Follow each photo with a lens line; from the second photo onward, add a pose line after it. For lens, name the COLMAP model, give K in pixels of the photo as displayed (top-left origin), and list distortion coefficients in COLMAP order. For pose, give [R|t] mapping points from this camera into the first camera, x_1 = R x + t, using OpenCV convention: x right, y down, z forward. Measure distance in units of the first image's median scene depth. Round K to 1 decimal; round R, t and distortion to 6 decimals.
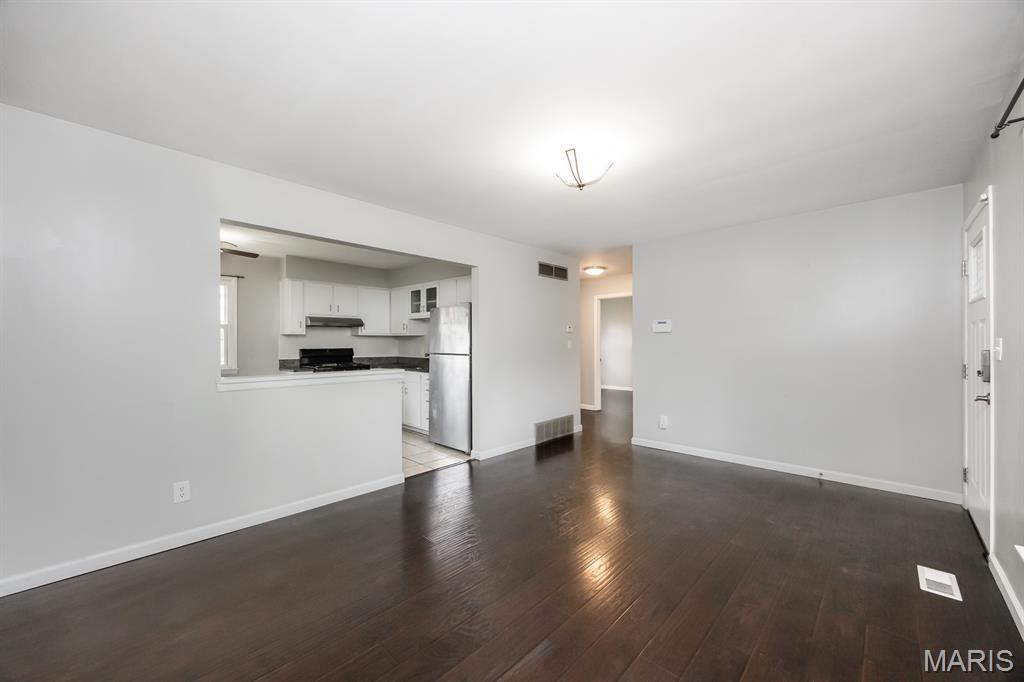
lens RADIAL K [[397.5, 0, 511.6], [0, 397.5, 345.1], [0, 0, 1]] dist [0.008981, 0.000093]
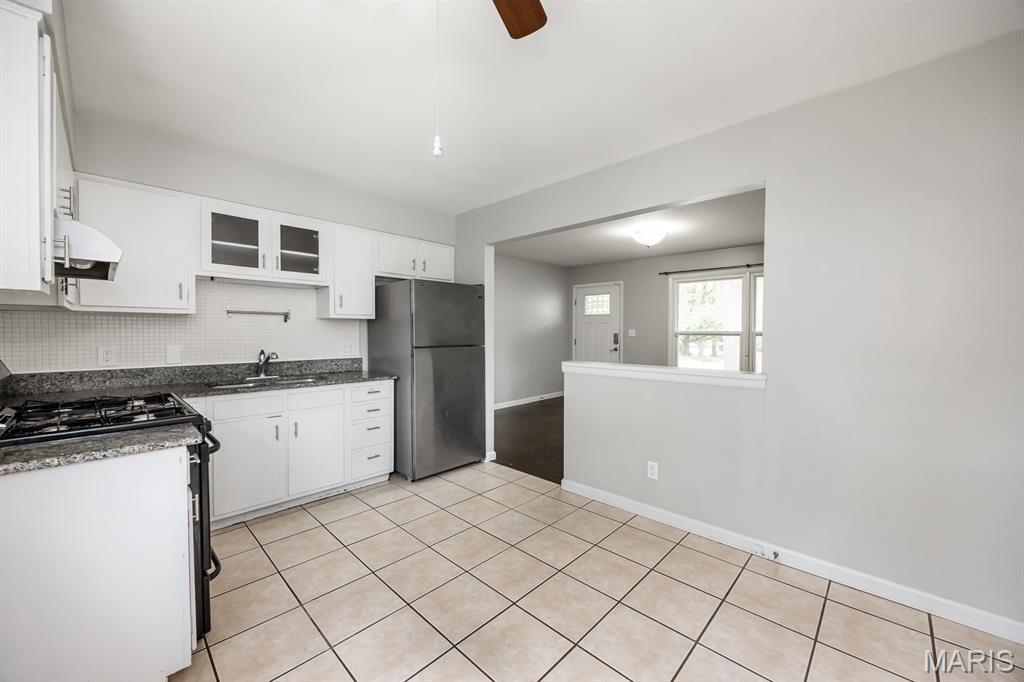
lens RADIAL K [[397.5, 0, 512.8], [0, 397.5, 335.7], [0, 0, 1]] dist [0.008981, 0.000093]
pose [[-0.000784, -0.019261, 0.999814, -0.755834], [-0.002519, 0.999811, 0.019259, -0.011444], [-0.999997, -0.002503, -0.000832, 0.735605]]
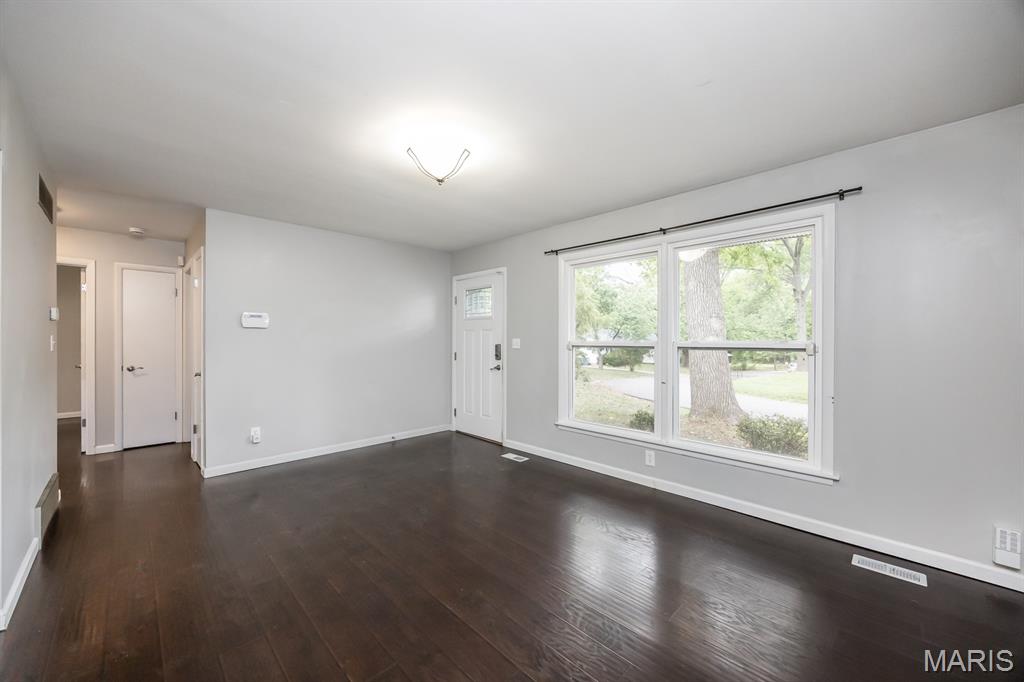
lens RADIAL K [[397.5, 0, 509.5], [0, 397.5, 338.4], [0, 0, 1]] dist [0.008981, 0.000093]
pose [[0.034036, -0.003541, 0.999414, -0.361082], [-0.002418, 0.999991, 0.003625, -0.011636], [-0.999418, -0.002540, 0.034027, 0.360573]]
